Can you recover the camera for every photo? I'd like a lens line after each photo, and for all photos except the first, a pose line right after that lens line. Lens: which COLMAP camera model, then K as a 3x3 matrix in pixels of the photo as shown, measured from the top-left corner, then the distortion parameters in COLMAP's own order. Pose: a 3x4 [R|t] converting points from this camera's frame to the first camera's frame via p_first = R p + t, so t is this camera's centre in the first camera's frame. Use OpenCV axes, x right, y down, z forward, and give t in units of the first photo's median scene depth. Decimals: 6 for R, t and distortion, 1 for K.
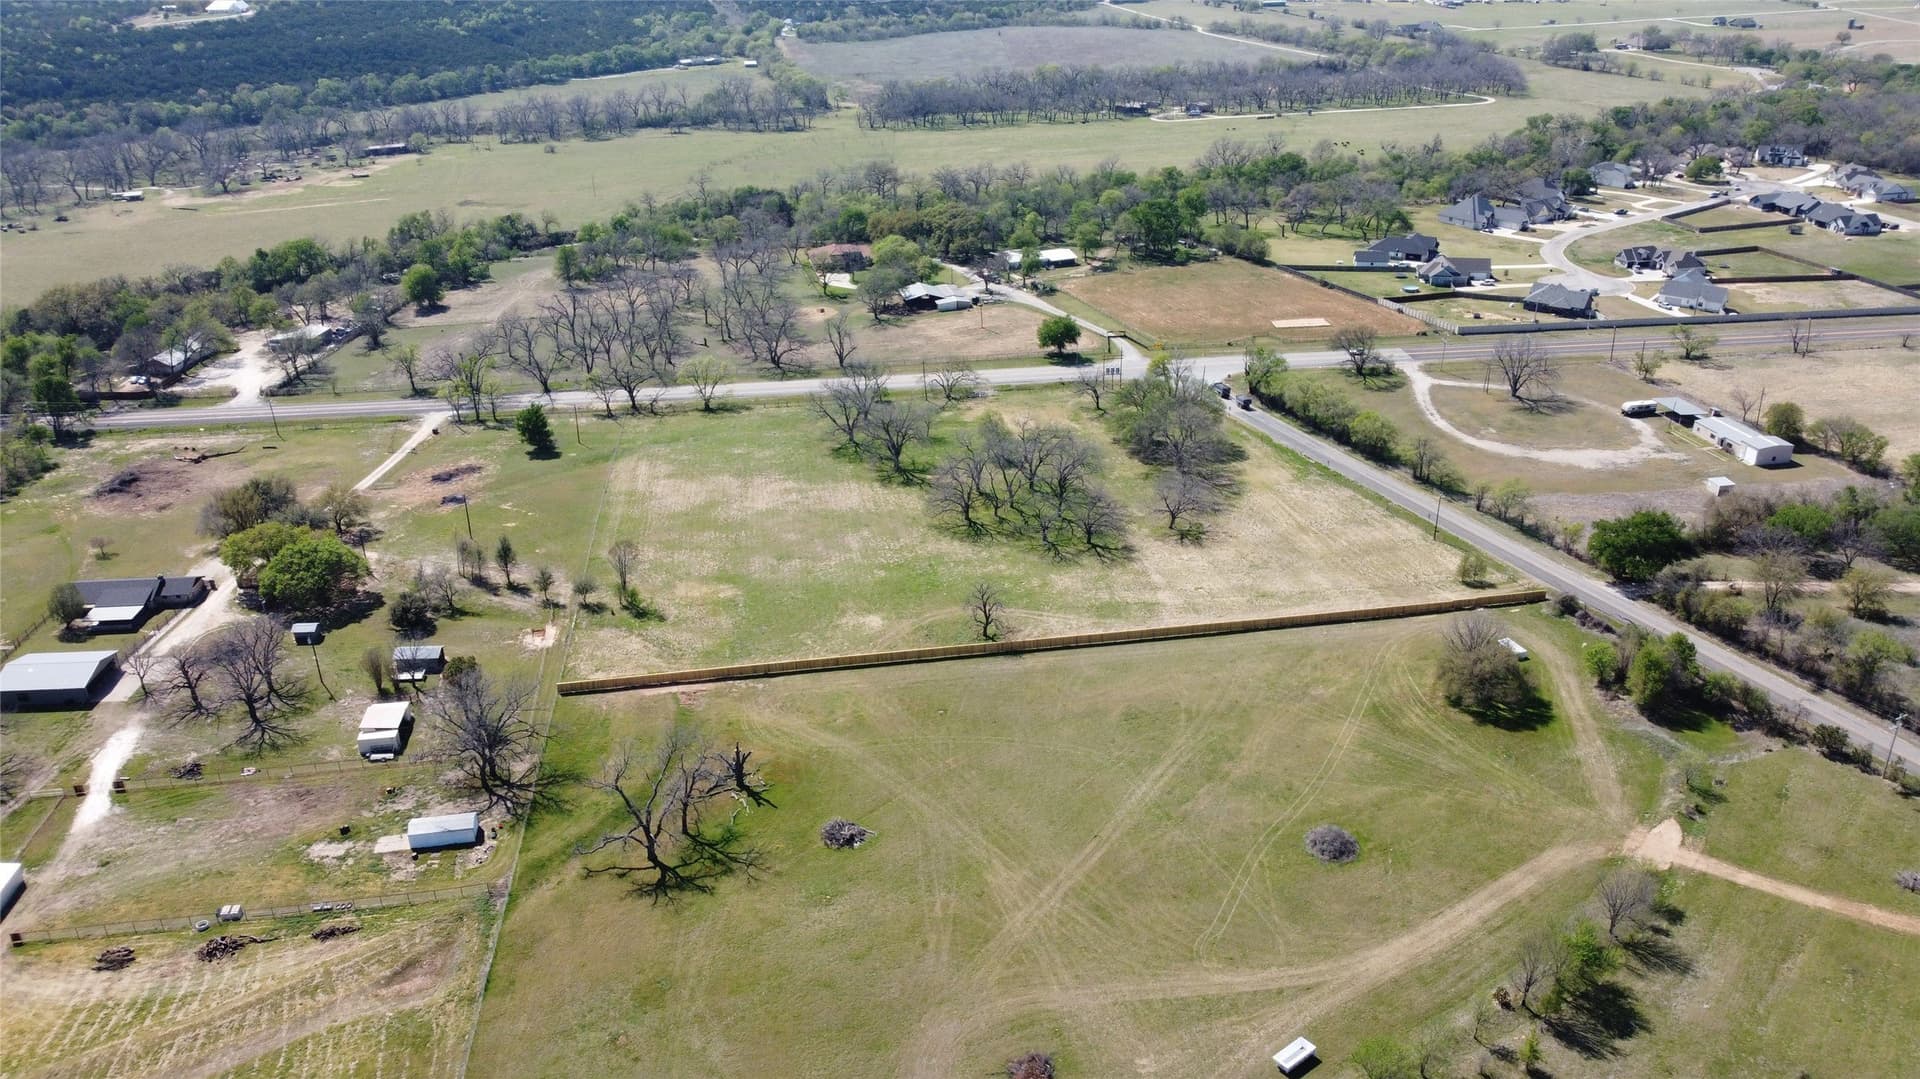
lens RADIAL K [[1453.4, 0, 959.1], [0, 1453.4, 539.8], [0, 0, 1]] dist [-0.000989, -0.005032]
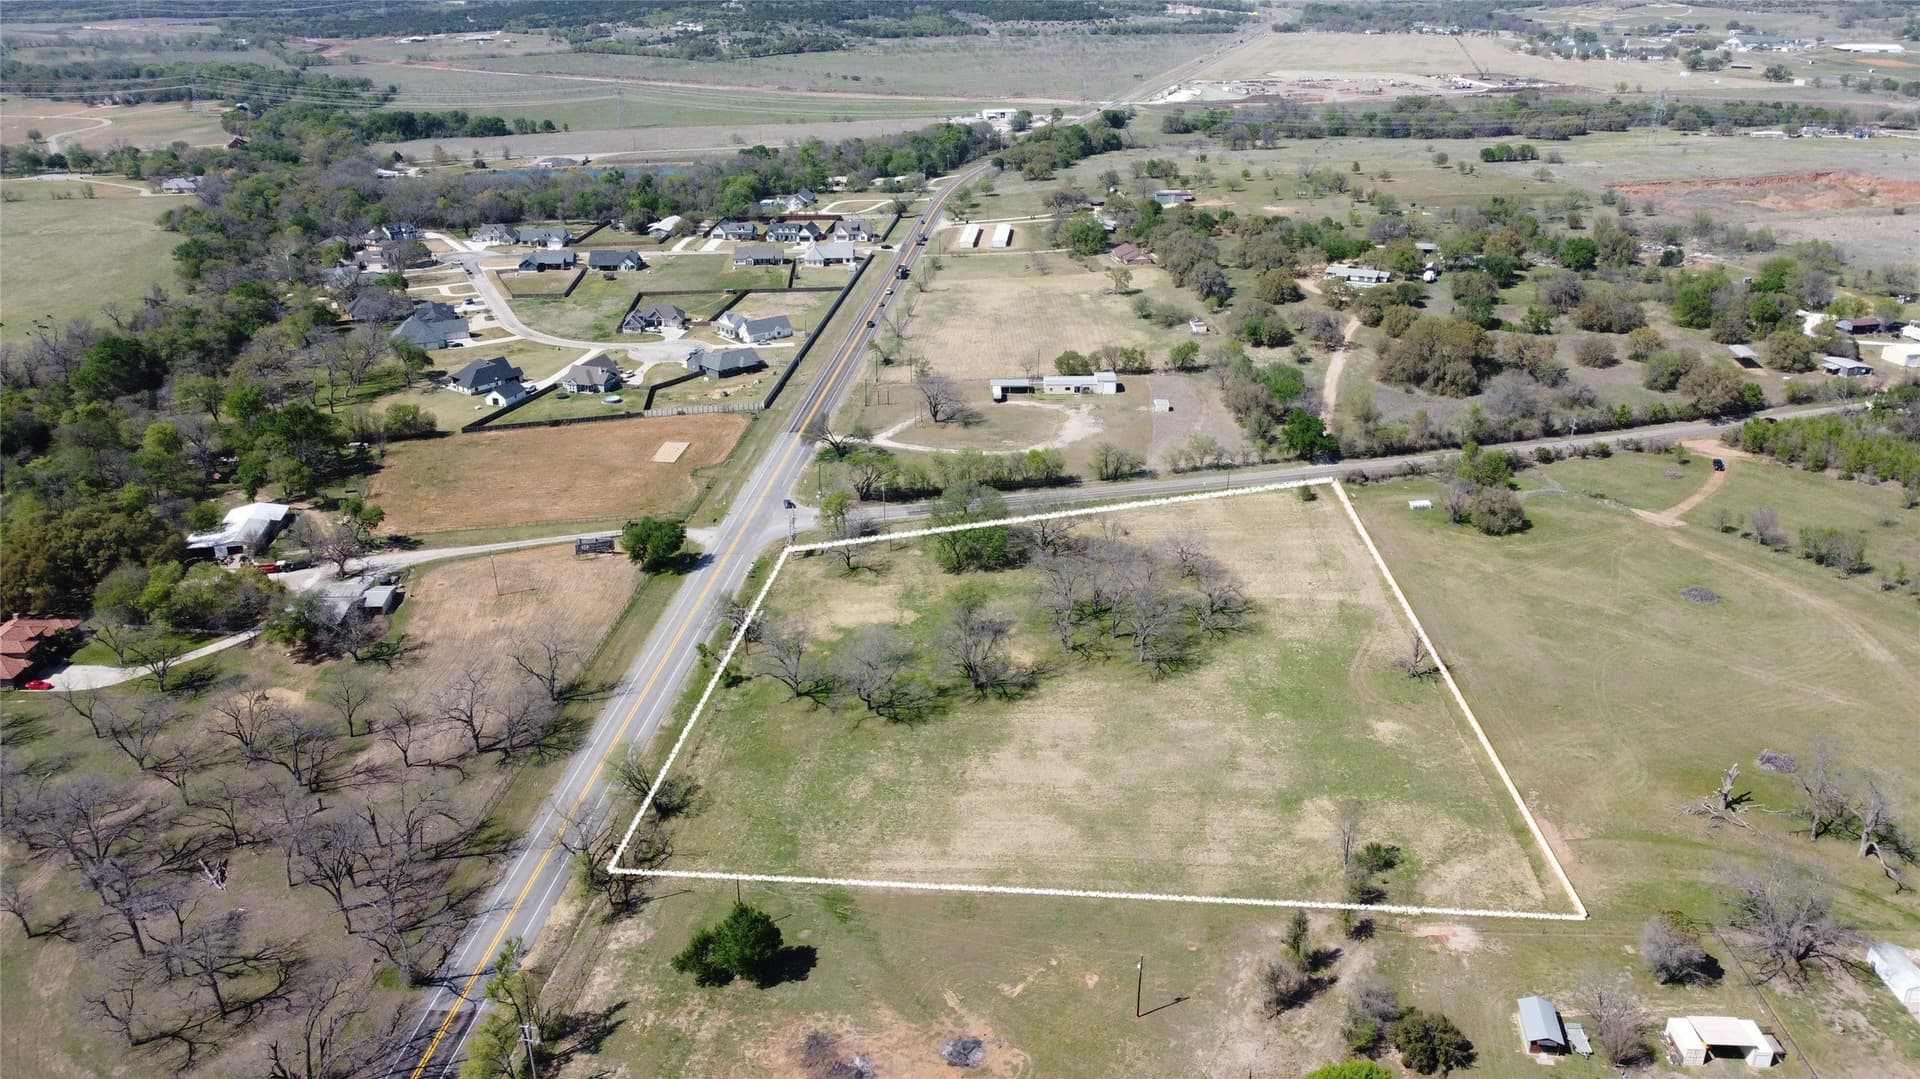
lens RADIAL K [[1453.4, 0, 963.8], [0, 1453.4, 539.4], [0, 0, 1]] dist [-0.000989, -0.005032]
pose [[0.191048, -0.366557, 0.910569, -0.690120], [0.414046, 0.871183, 0.263831, -0.310181], [-0.889981, 0.326613, 0.318209, 0.642895]]
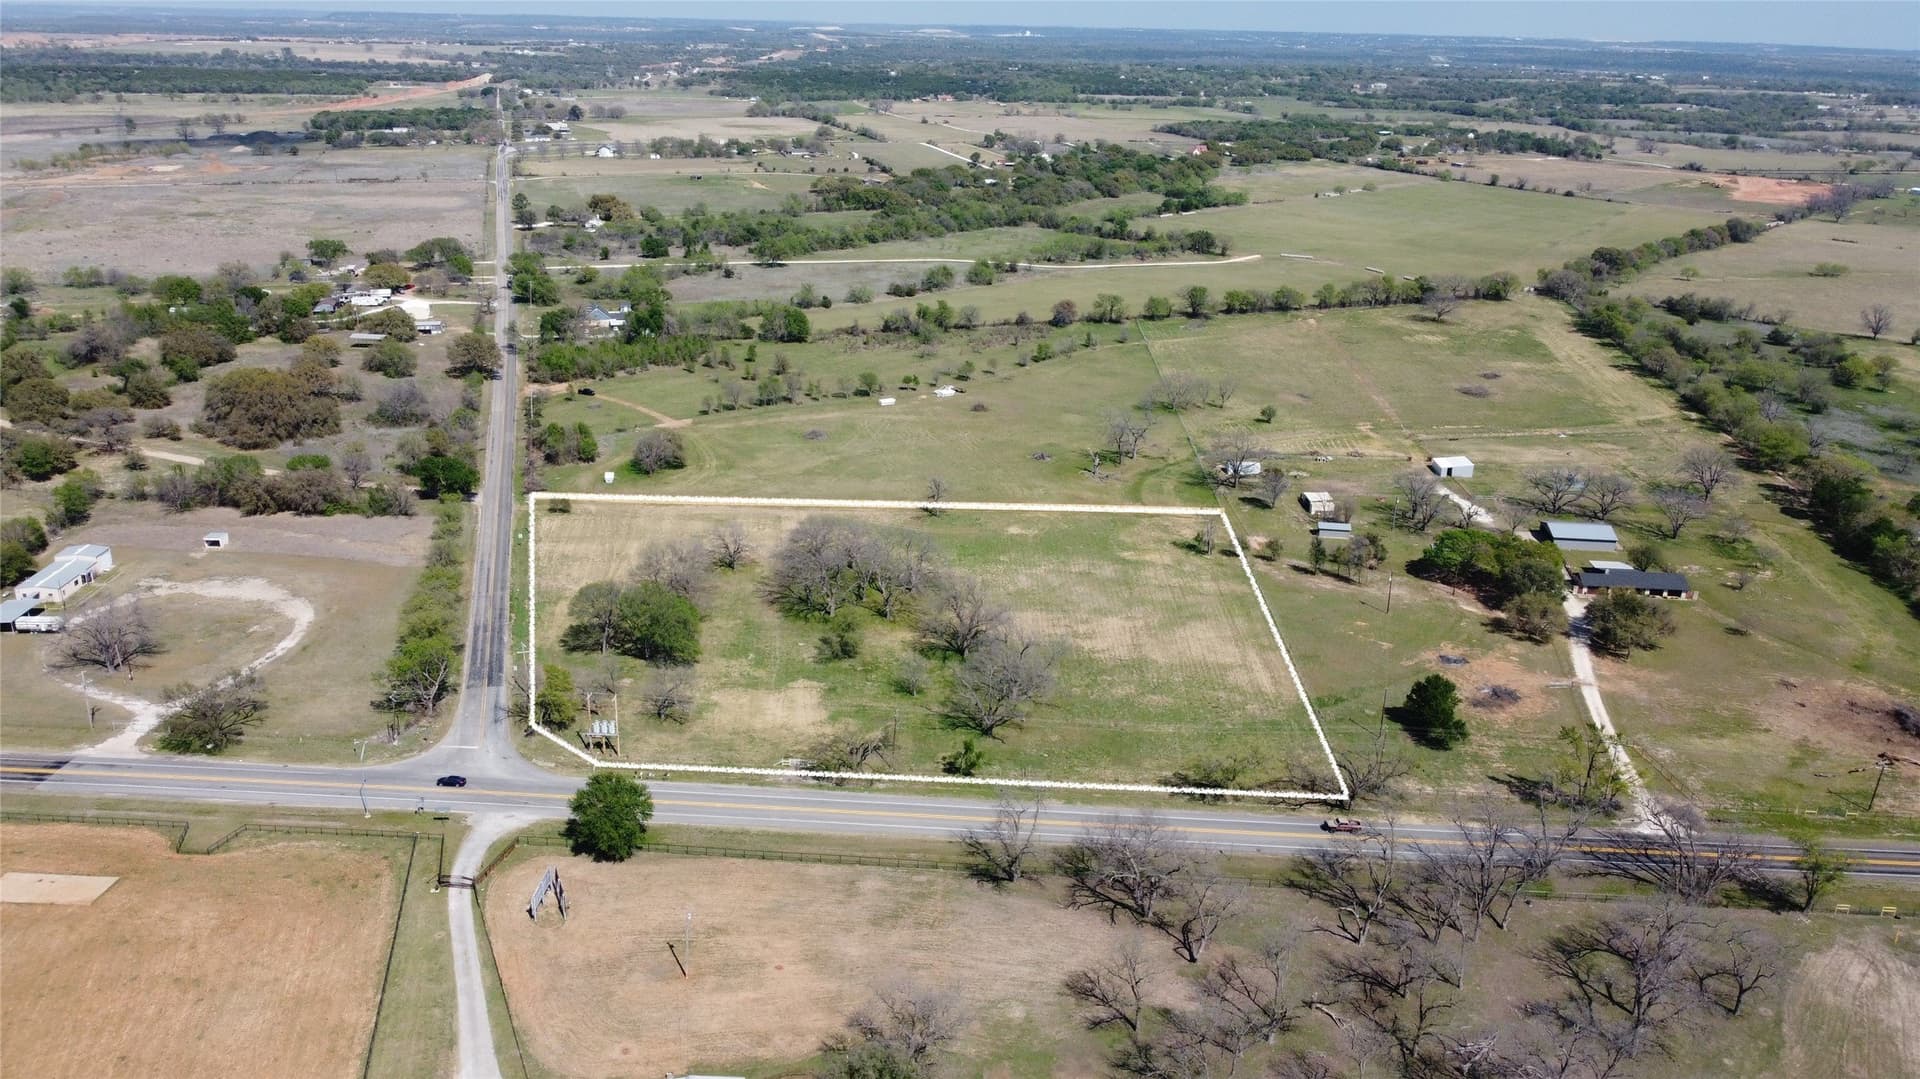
lens RADIAL K [[1453.4, 0, 955.0], [0, 1453.4, 540.0], [0, 0, 1]] dist [-0.000989, -0.005032]
pose [[-0.988812, -0.056734, 0.137958, -0.136718], [0.056346, 0.714271, 0.697597, -0.633069], [-0.138116, 0.697566, -0.703083, 1.404521]]
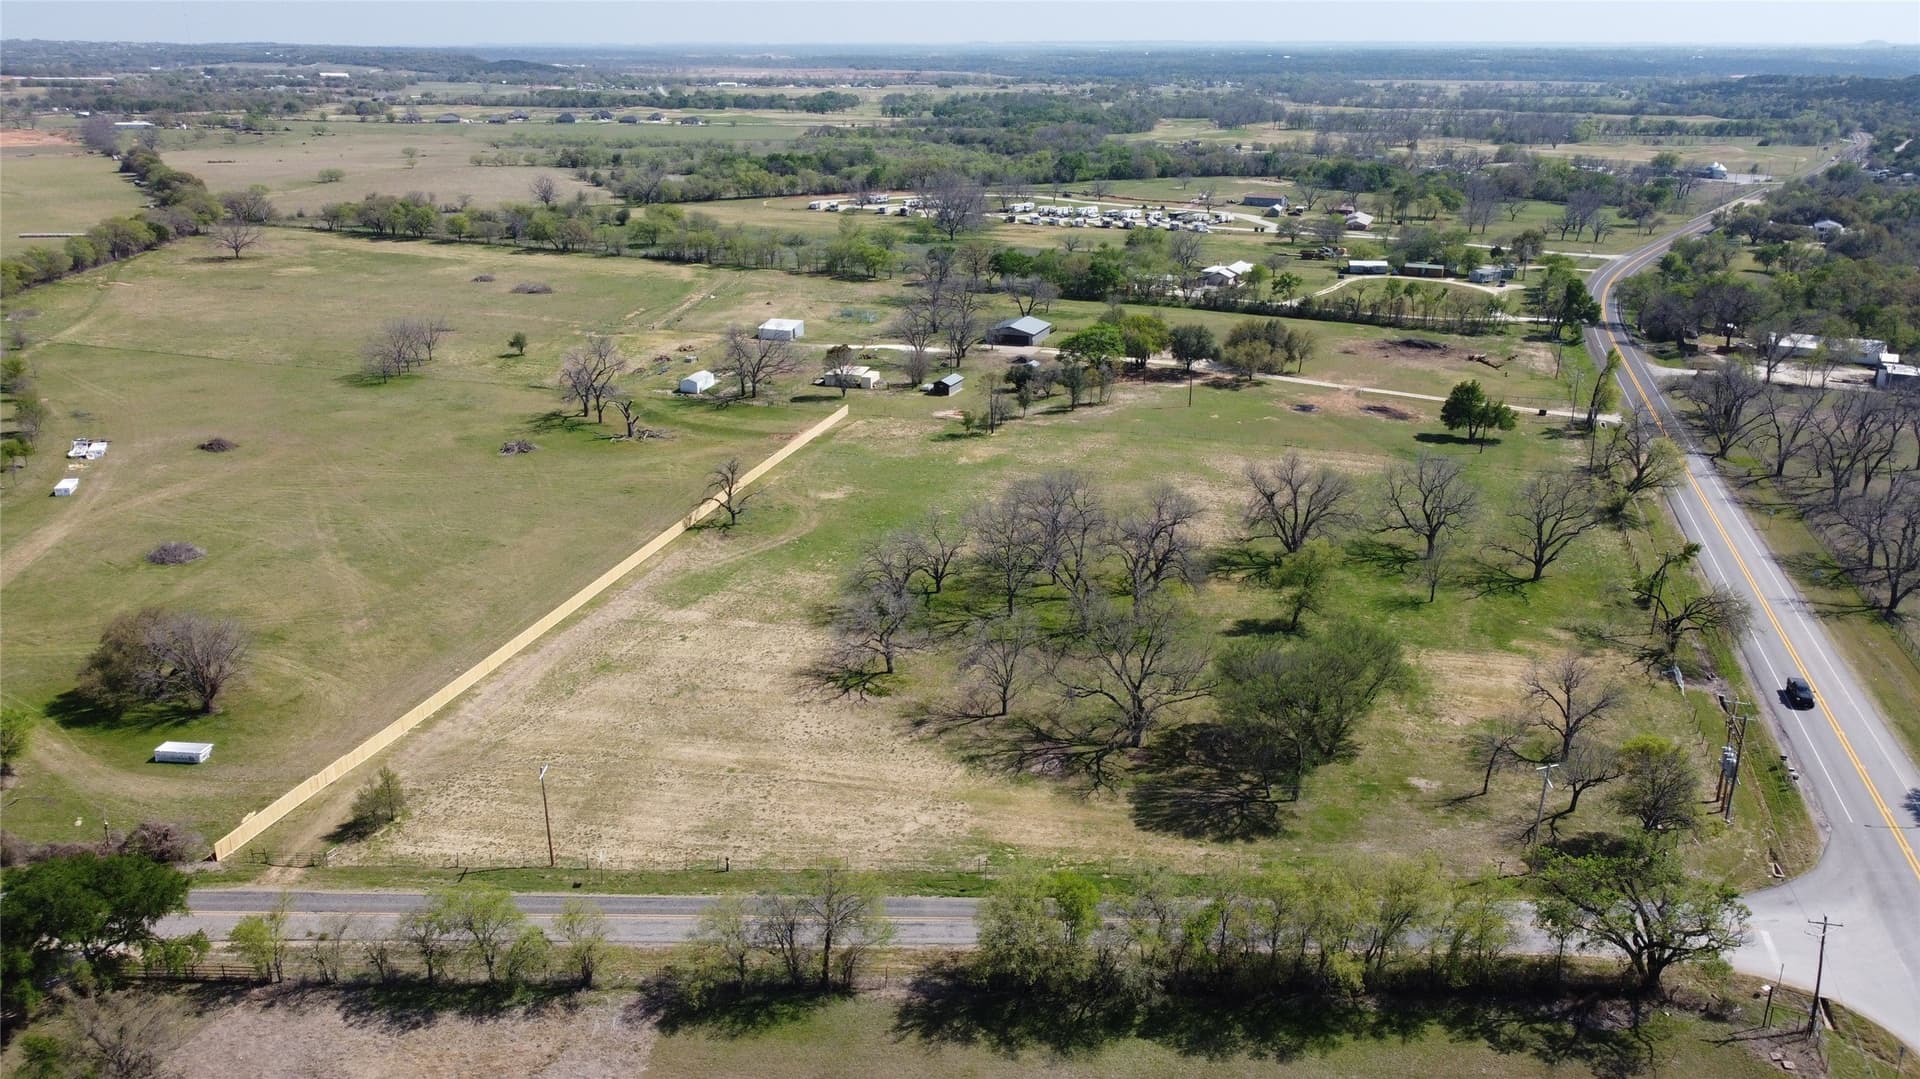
lens RADIAL K [[1453.4, 0, 962.1], [0, 1453.4, 534.6], [0, 0, 1]] dist [-0.000989, -0.005032]
pose [[-0.396303, 0.304216, -0.866255, 0.498331], [-0.389595, 0.798629, 0.458702, -0.263908], [0.831360, 0.519273, -0.197978, 0.898465]]
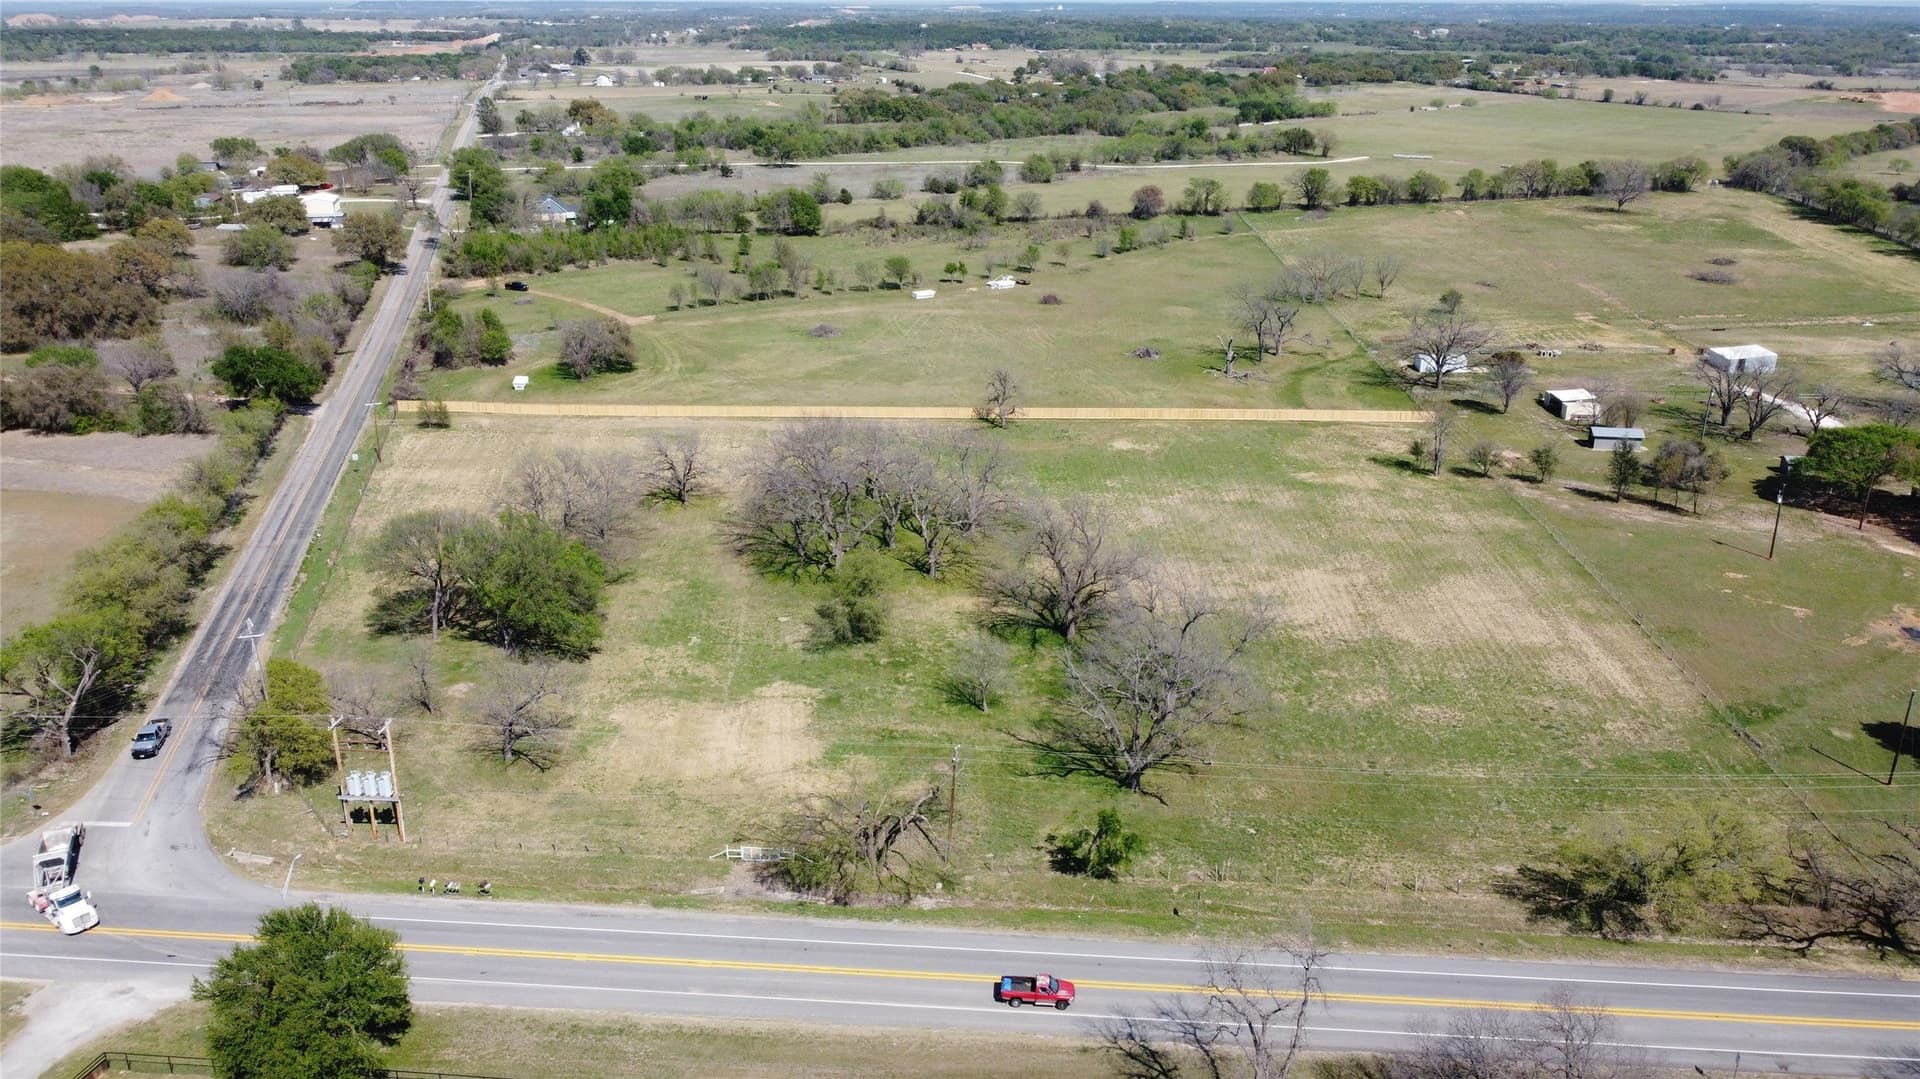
lens RADIAL K [[1453.4, 0, 956.7], [0, 1453.4, 540.4], [0, 0, 1]] dist [-0.000989, -0.005032]
pose [[-0.985878, -0.047137, 0.160696, -0.074080], [0.080765, 0.706772, 0.702816, -0.380265], [-0.146704, 0.705869, -0.692984, 1.191104]]
